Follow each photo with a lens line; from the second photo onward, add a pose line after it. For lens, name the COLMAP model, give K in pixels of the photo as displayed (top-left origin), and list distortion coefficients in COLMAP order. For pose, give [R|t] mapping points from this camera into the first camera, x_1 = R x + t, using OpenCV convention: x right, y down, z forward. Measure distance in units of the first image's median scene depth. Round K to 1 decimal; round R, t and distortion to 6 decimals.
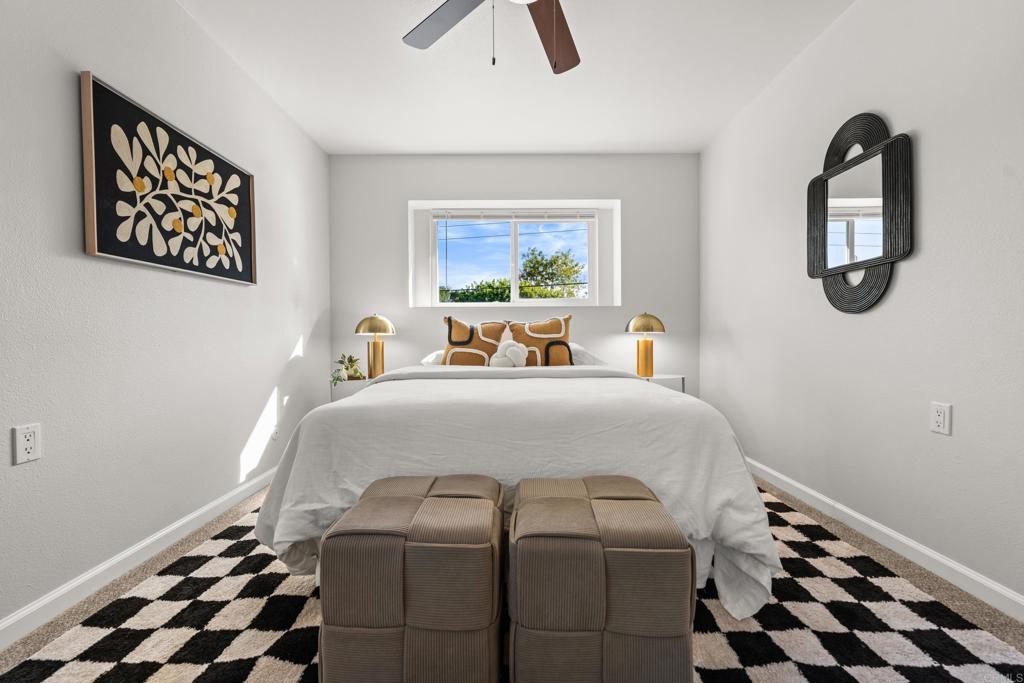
lens RADIAL K [[415.3, 0, 517.1], [0, 415.3, 343.8], [0, 0, 1]] dist [-0.000555, -0.000569]
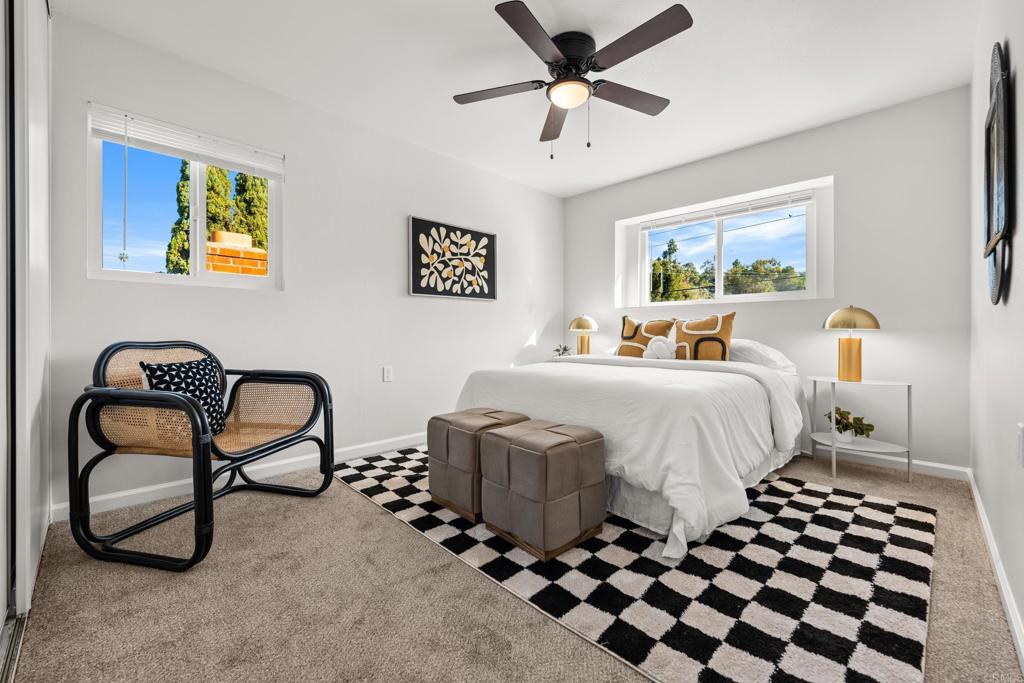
lens RADIAL K [[415.3, 0, 502.9], [0, 415.3, 333.5], [0, 0, 1]] dist [-0.000555, -0.000569]
pose [[0.697876, 0.007904, -0.716175, 0.694850], [-0.017905, 0.999819, -0.006413, 0.000035], [0.715995, 0.017299, 0.697891, -0.158127]]
